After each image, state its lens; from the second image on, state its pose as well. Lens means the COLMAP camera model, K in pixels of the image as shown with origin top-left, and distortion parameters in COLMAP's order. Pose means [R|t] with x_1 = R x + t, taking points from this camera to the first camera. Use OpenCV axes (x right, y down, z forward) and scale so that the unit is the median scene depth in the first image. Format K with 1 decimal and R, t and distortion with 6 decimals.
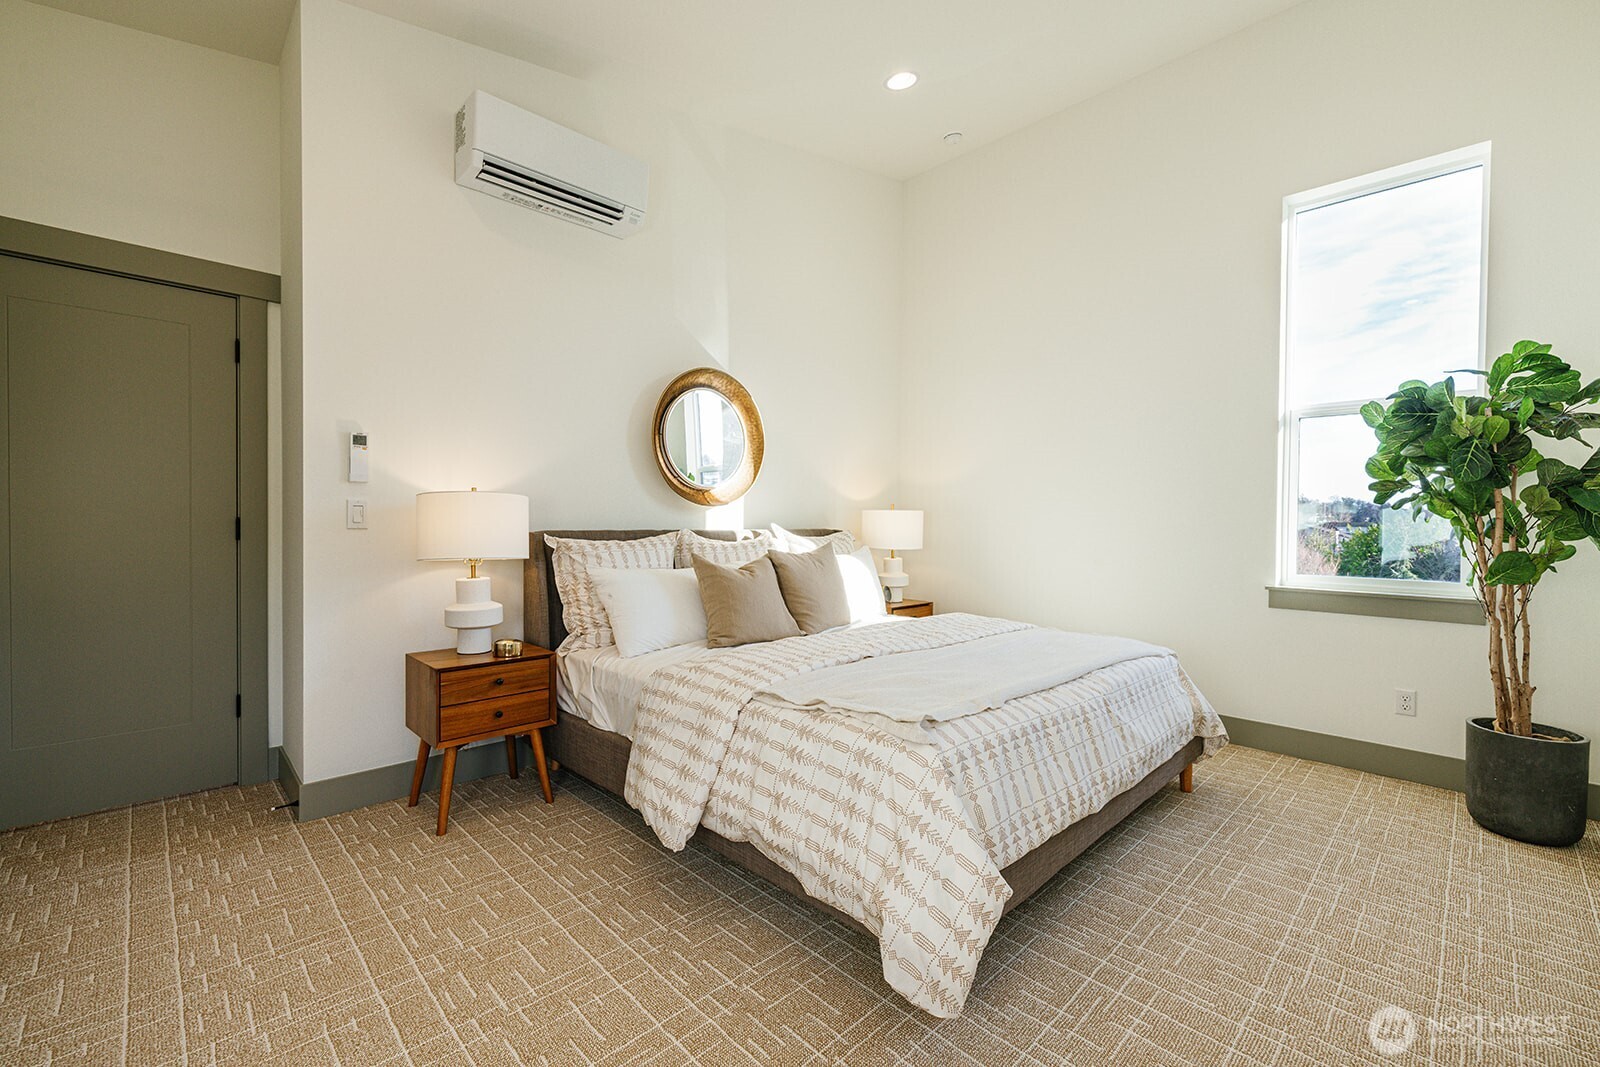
lens RADIAL K [[692.6, 0, 800.8], [0, 692.6, 515.6], [0, 0, 1]] dist [-0.001772, -0.000214]
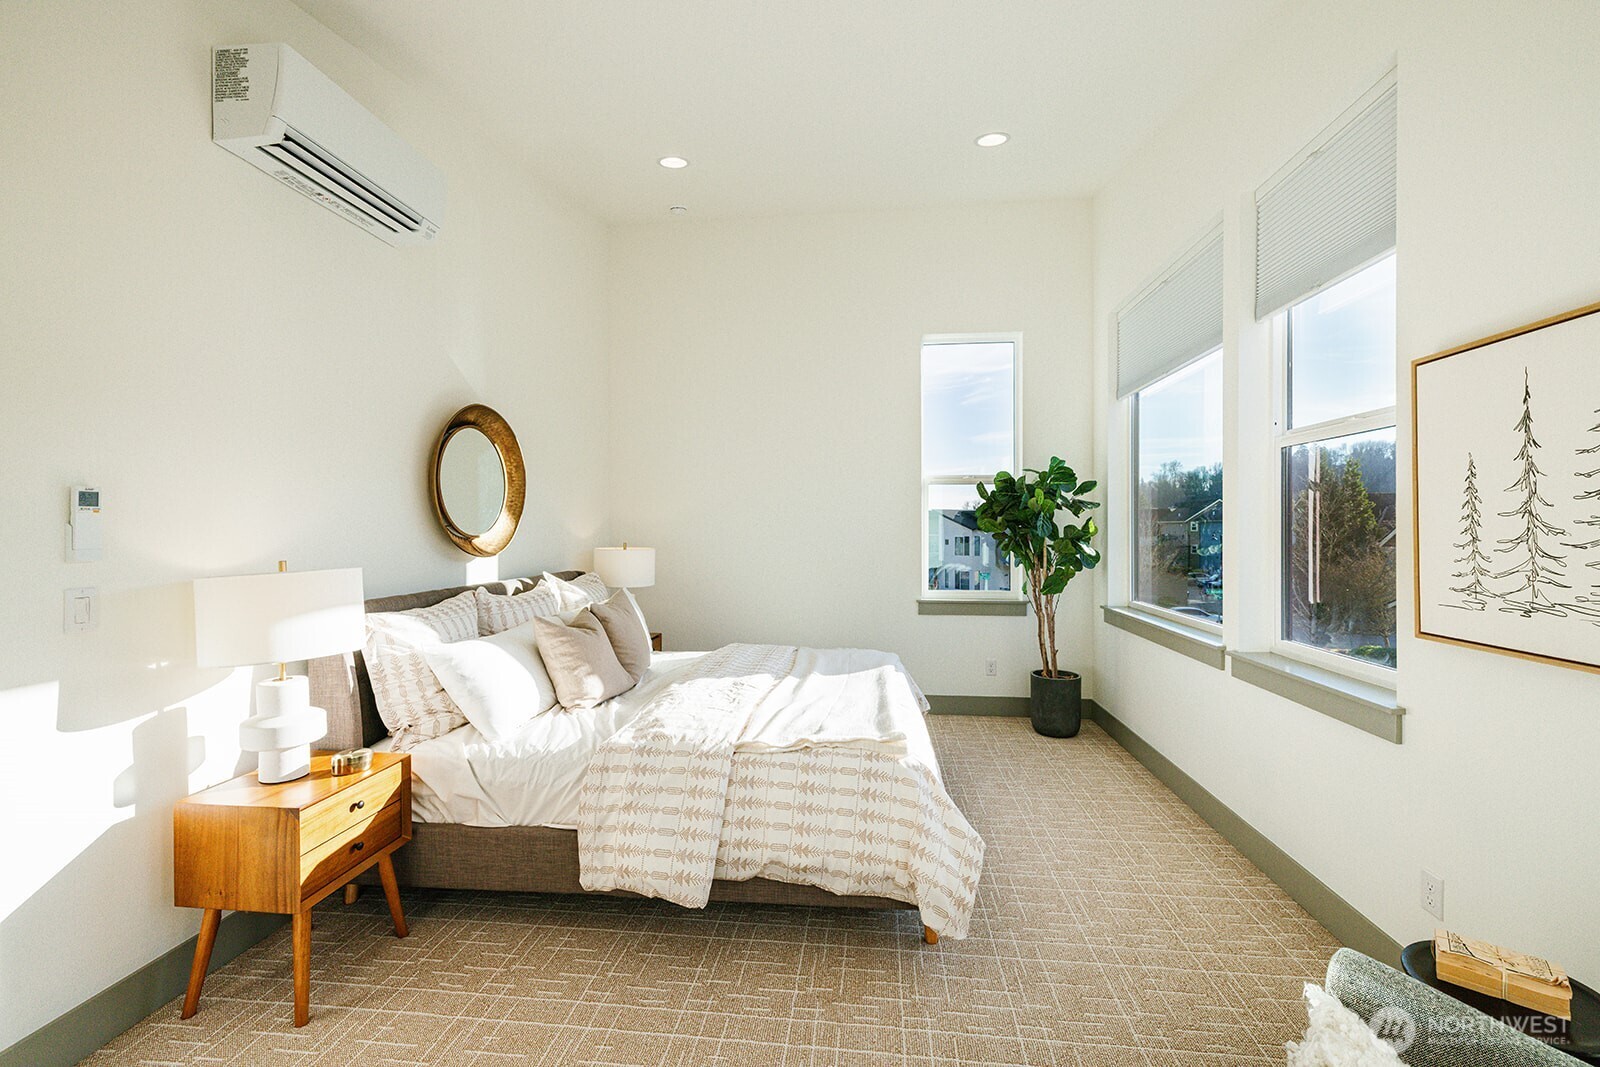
lens RADIAL K [[698.9, 0, 812.4], [0, 698.9, 499.9], [0, 0, 1]] dist [-0.000010, 0.000091]
pose [[0.756002, 0.013101, 0.654438, -0.569171], [0.000741, 0.999782, -0.020870, -0.096652], [-0.654569, 0.016263, 0.755828, 0.035642]]
